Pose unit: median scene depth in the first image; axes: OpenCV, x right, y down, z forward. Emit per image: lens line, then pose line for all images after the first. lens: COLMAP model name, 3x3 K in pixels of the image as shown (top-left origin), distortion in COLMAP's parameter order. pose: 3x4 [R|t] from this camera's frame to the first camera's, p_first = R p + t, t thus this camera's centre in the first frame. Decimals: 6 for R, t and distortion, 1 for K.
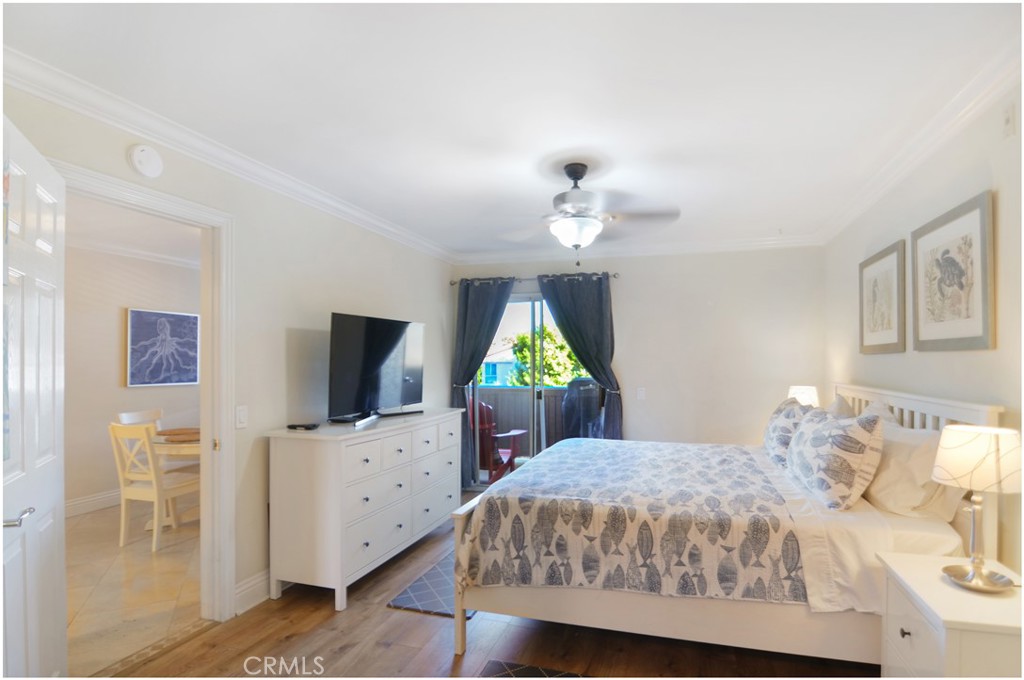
lens RADIAL K [[523.7, 0, 513.8], [0, 523.7, 344.8], [0, 0, 1]] dist [-0.020225, -0.002784]
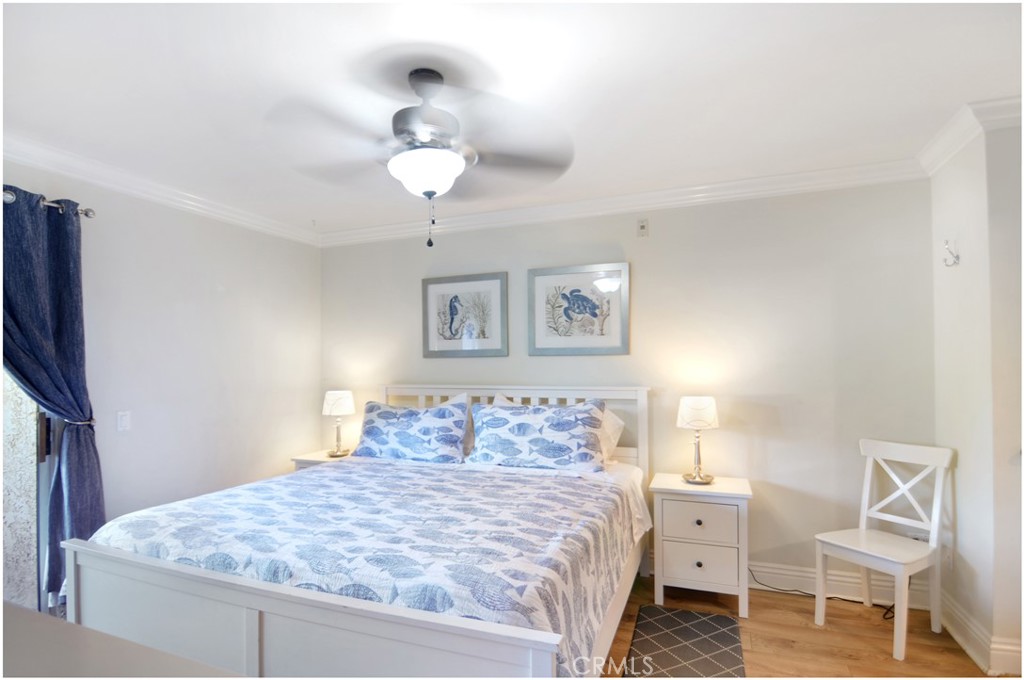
lens RADIAL K [[523.7, 0, 517.5], [0, 523.7, 360.1], [0, 0, 1]] dist [-0.020225, -0.002784]
pose [[0.024725, 0.008116, 0.999661, -0.688220], [-0.017690, 0.999814, -0.007680, 0.038523], [-0.999538, -0.017494, 0.024864, 1.091733]]
